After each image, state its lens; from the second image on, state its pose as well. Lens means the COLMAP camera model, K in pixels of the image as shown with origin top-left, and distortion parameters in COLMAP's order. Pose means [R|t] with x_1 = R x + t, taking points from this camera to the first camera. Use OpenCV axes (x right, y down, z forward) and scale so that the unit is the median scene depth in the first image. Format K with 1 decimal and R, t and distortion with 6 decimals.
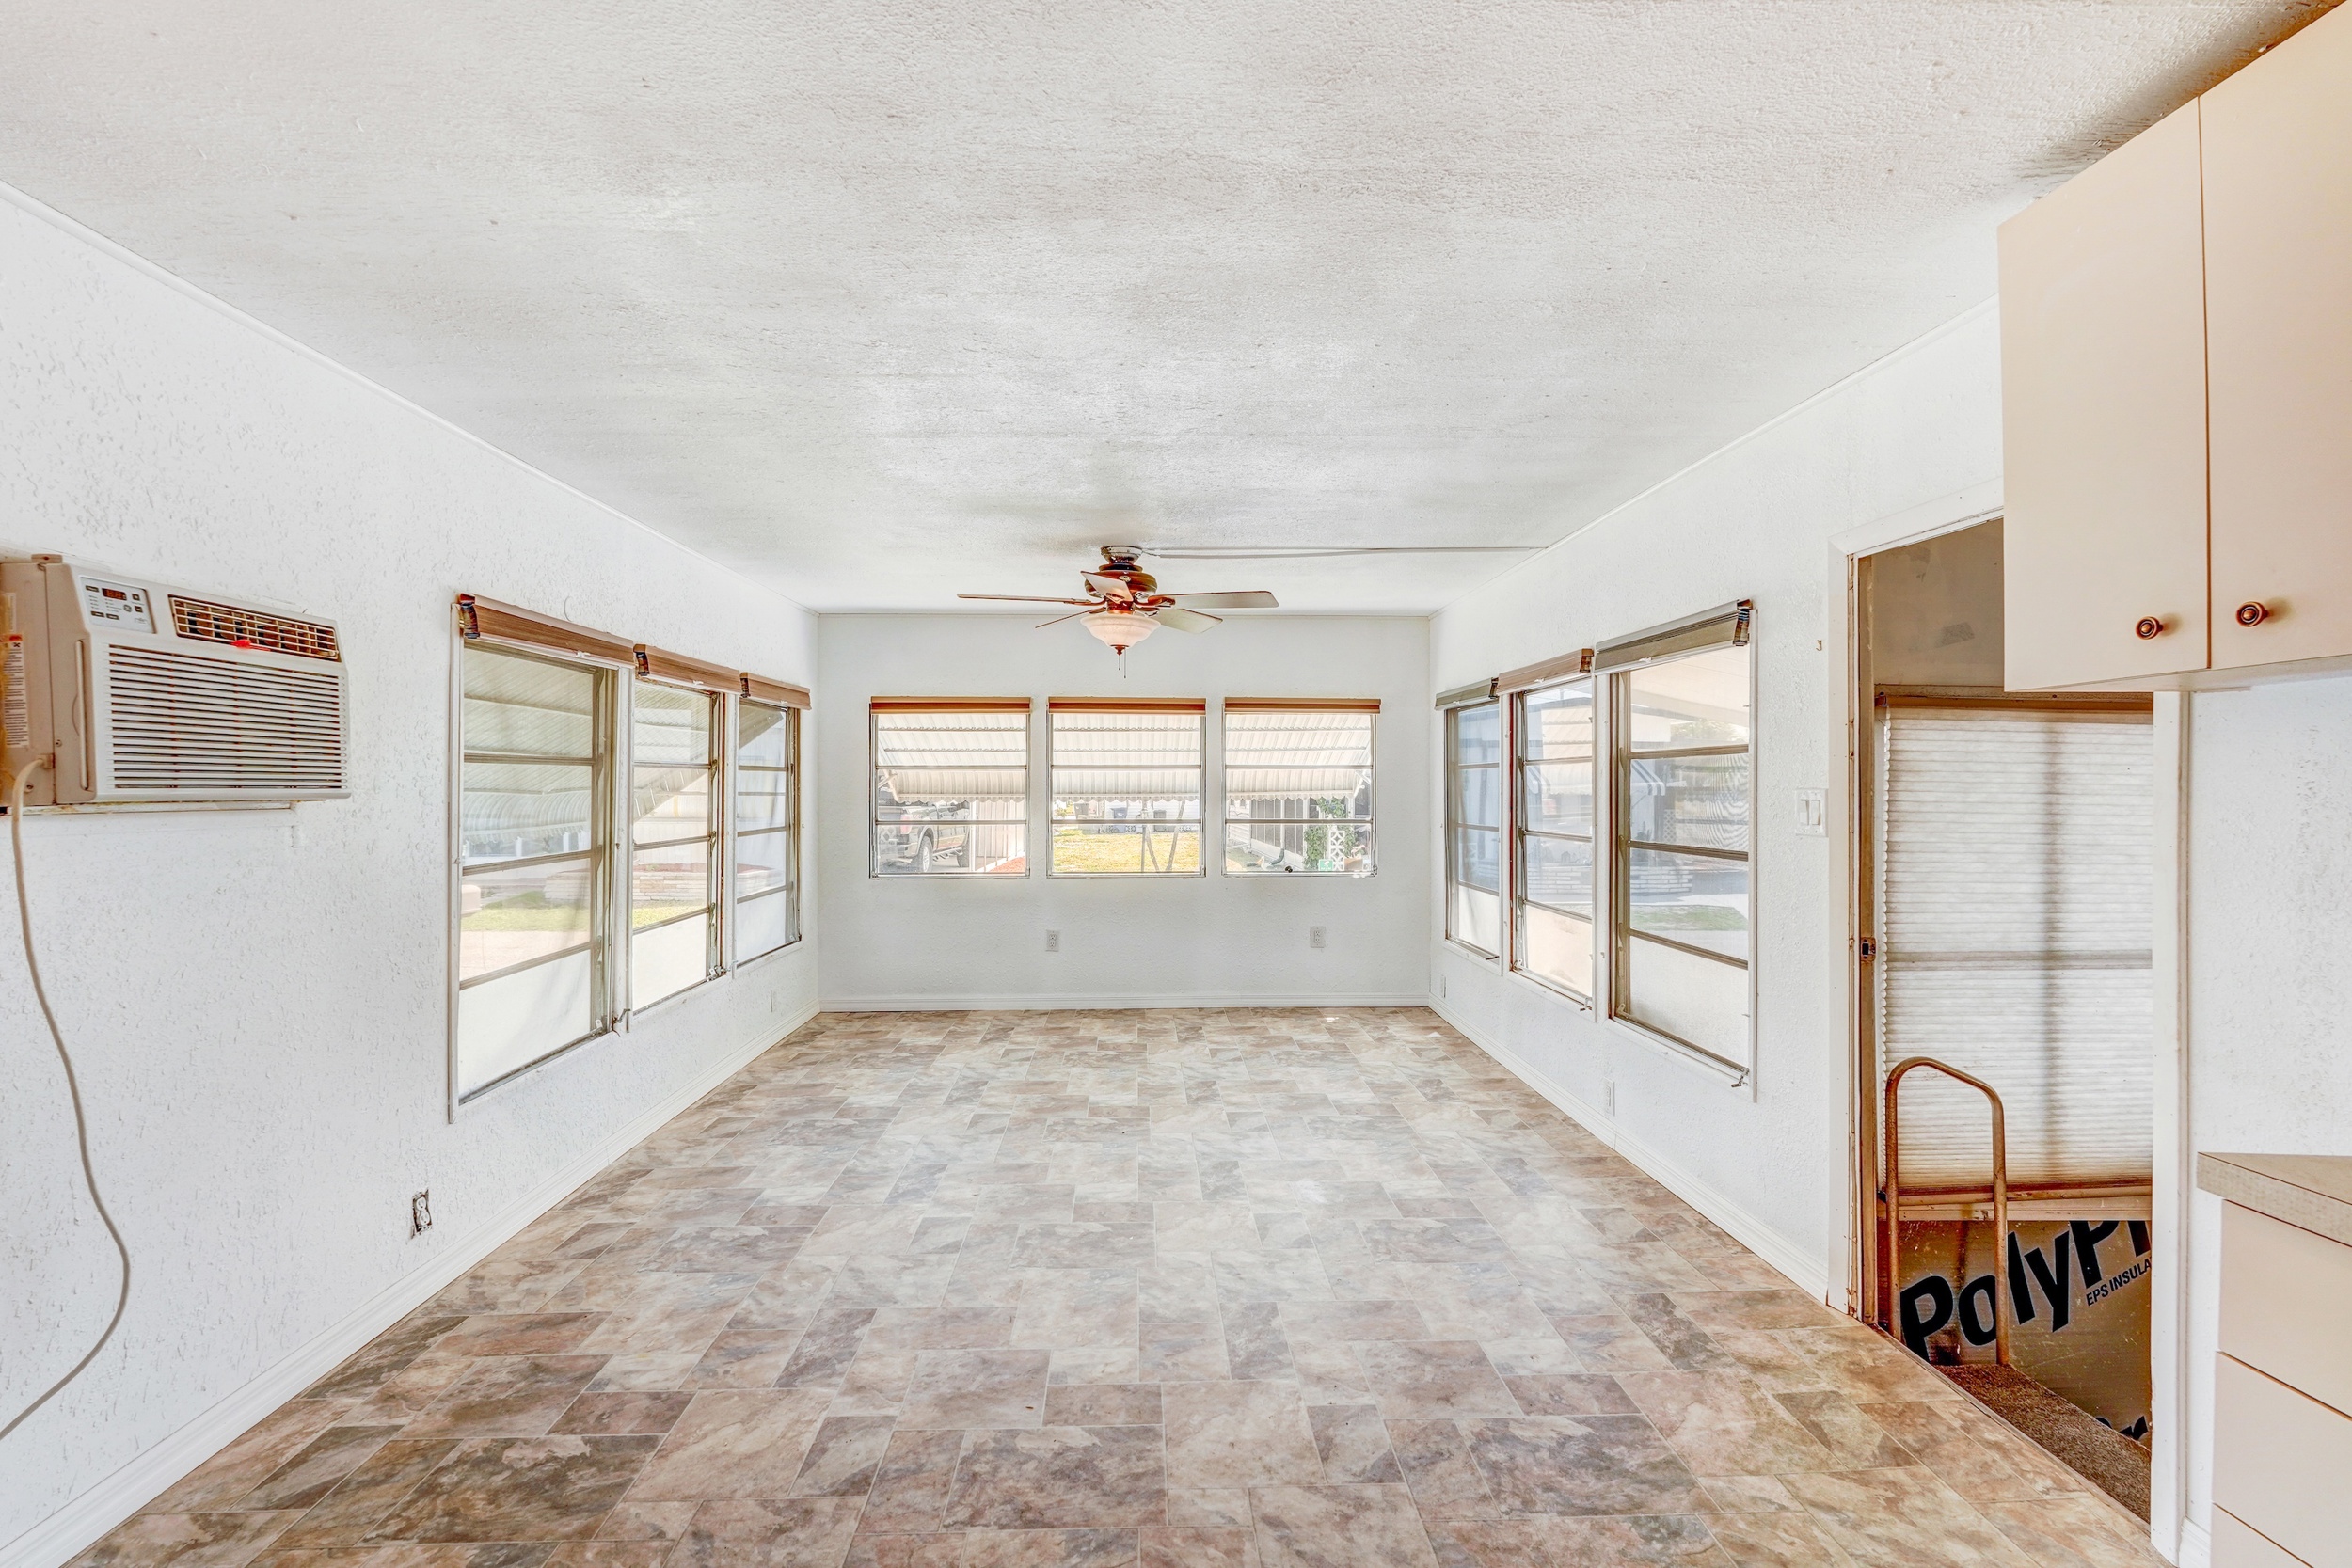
lens RADIAL K [[1041.3, 0, 1171.7], [0, 1041.3, 671.4], [0, 0, 1]] dist [-0.008770, 0.005093]
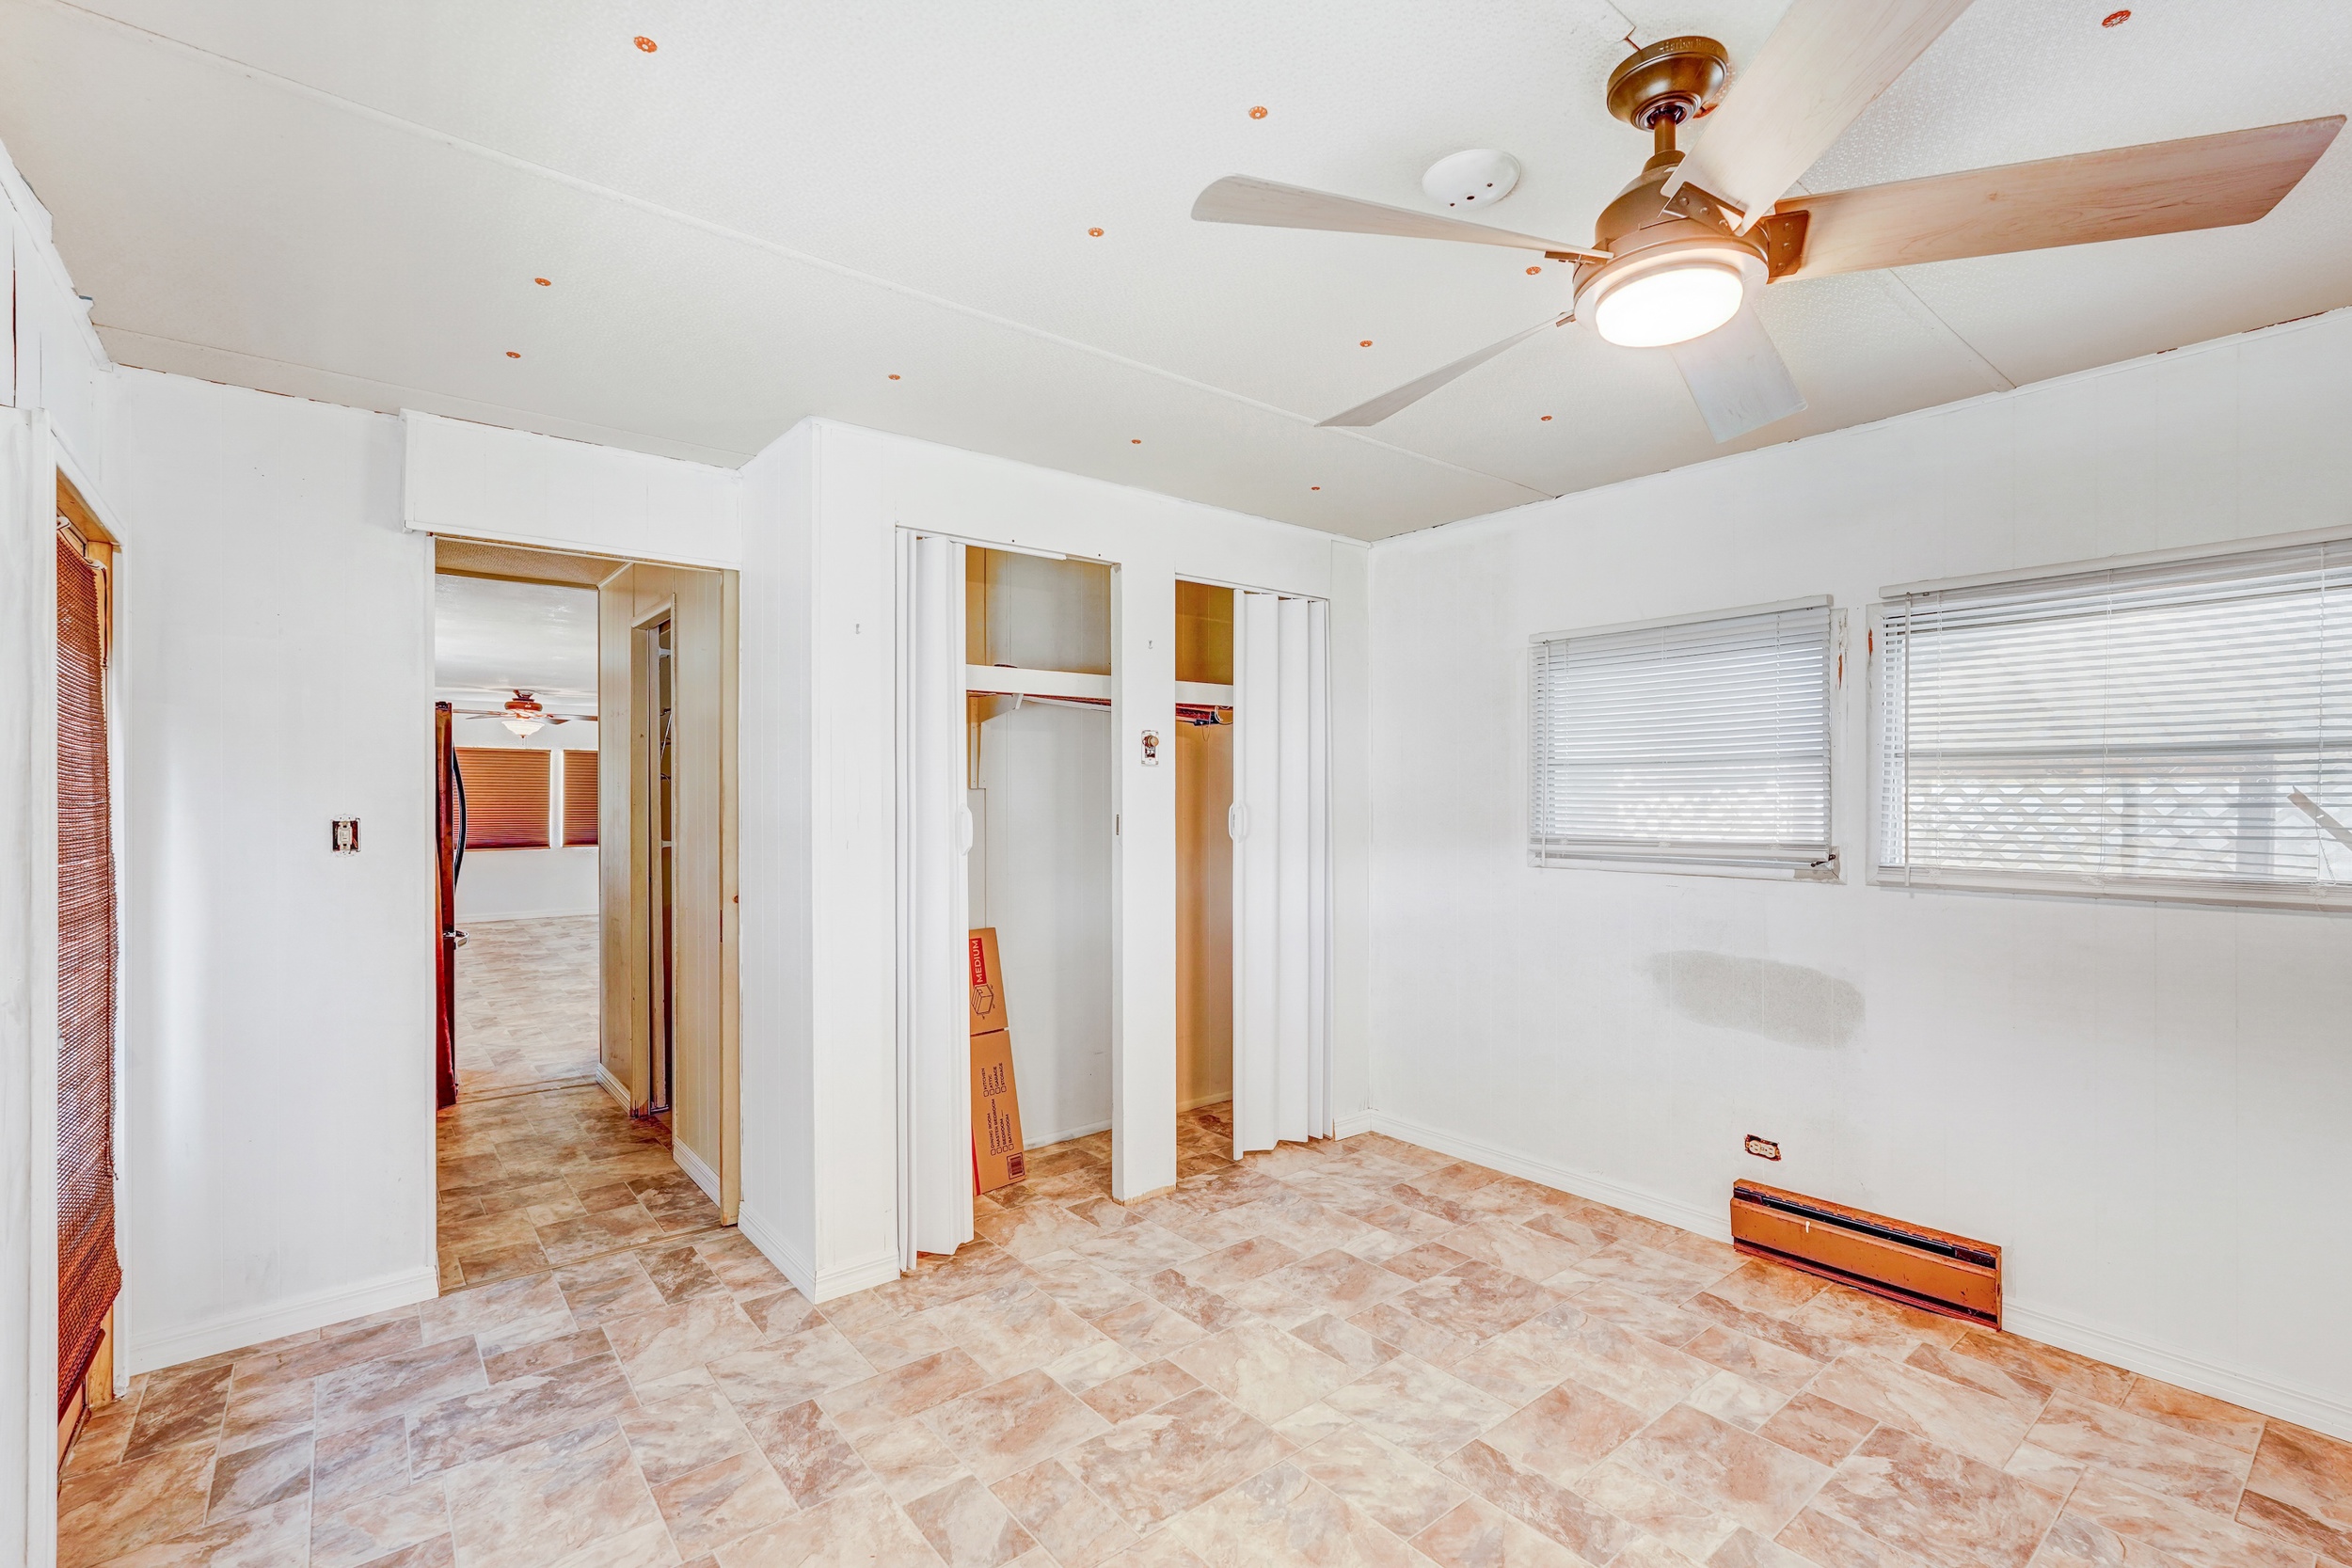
lens RADIAL K [[1041.3, 0, 1165.3], [0, 1041.3, 749.2], [0, 0, 1]] dist [-0.008770, 0.005093]
pose [[0.802101, 0.023693, 0.596718, -0.231877], [-0.060221, 0.997328, 0.041348, 0.022374], [-0.594144, -0.069100, 0.801385, 0.213608]]
